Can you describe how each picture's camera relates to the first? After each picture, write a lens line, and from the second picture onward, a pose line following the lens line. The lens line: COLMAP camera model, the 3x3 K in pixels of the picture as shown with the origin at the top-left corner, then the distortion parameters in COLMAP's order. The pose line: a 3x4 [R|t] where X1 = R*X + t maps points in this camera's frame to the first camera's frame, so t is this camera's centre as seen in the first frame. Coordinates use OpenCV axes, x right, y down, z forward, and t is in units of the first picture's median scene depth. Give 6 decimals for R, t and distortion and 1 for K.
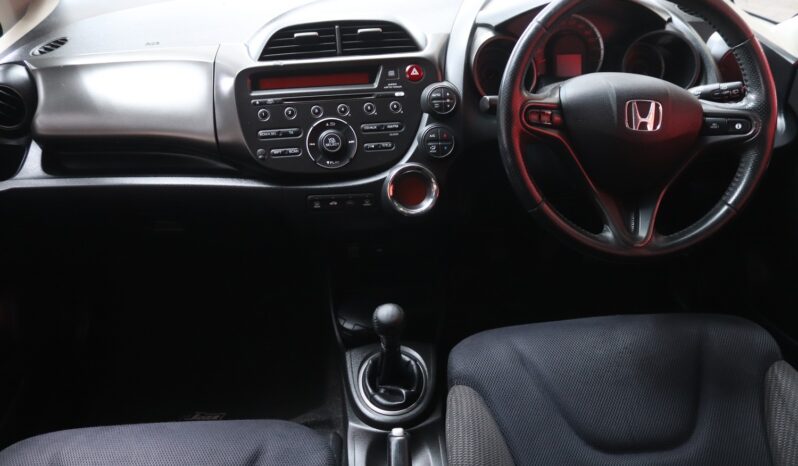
lens RADIAL K [[702.4, 0, 399.0], [0, 702.4, 233.0], [0, 0, 1]] dist [-0.085846, 0.006376]
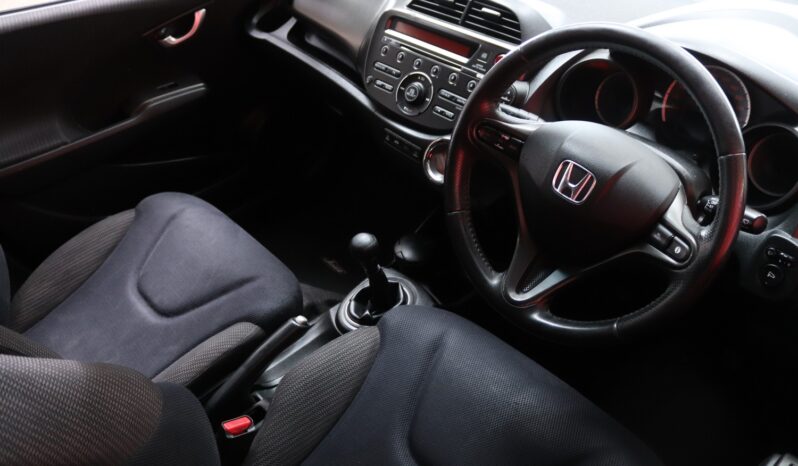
lens RADIAL K [[702.4, 0, 399.0], [0, 702.4, 233.0], [0, 0, 1]] dist [-0.085846, 0.006376]
pose [[0.615950, 0.492554, -0.614814, 0.781477], [-0.430201, 0.864098, 0.261269, -0.243777], [0.659949, 0.103565, 0.744138, 0.172168]]
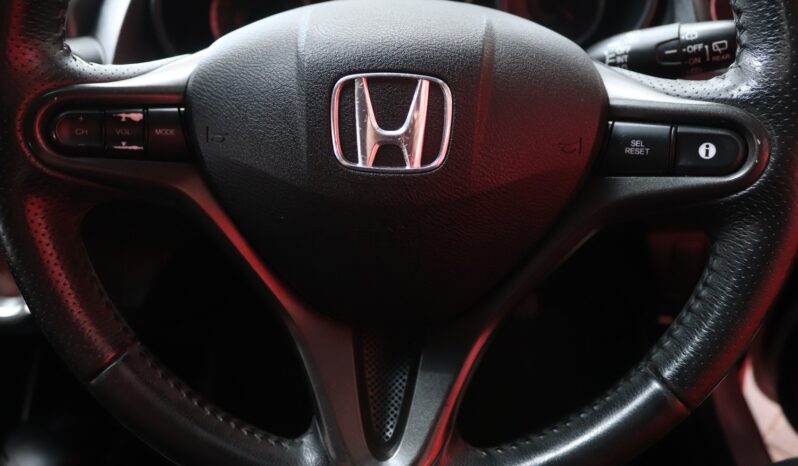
lens RADIAL K [[692.1, 0, 423.2], [0, 692.1, 263.7], [0, 0, 1]] dist [-0.117311, 0.004697]
pose [[0.994992, 0.026082, -0.096496, 0.388420], [-0.015371, 0.993799, 0.110124, -0.134616], [0.098770, -0.108089, 0.989223, 0.653323]]
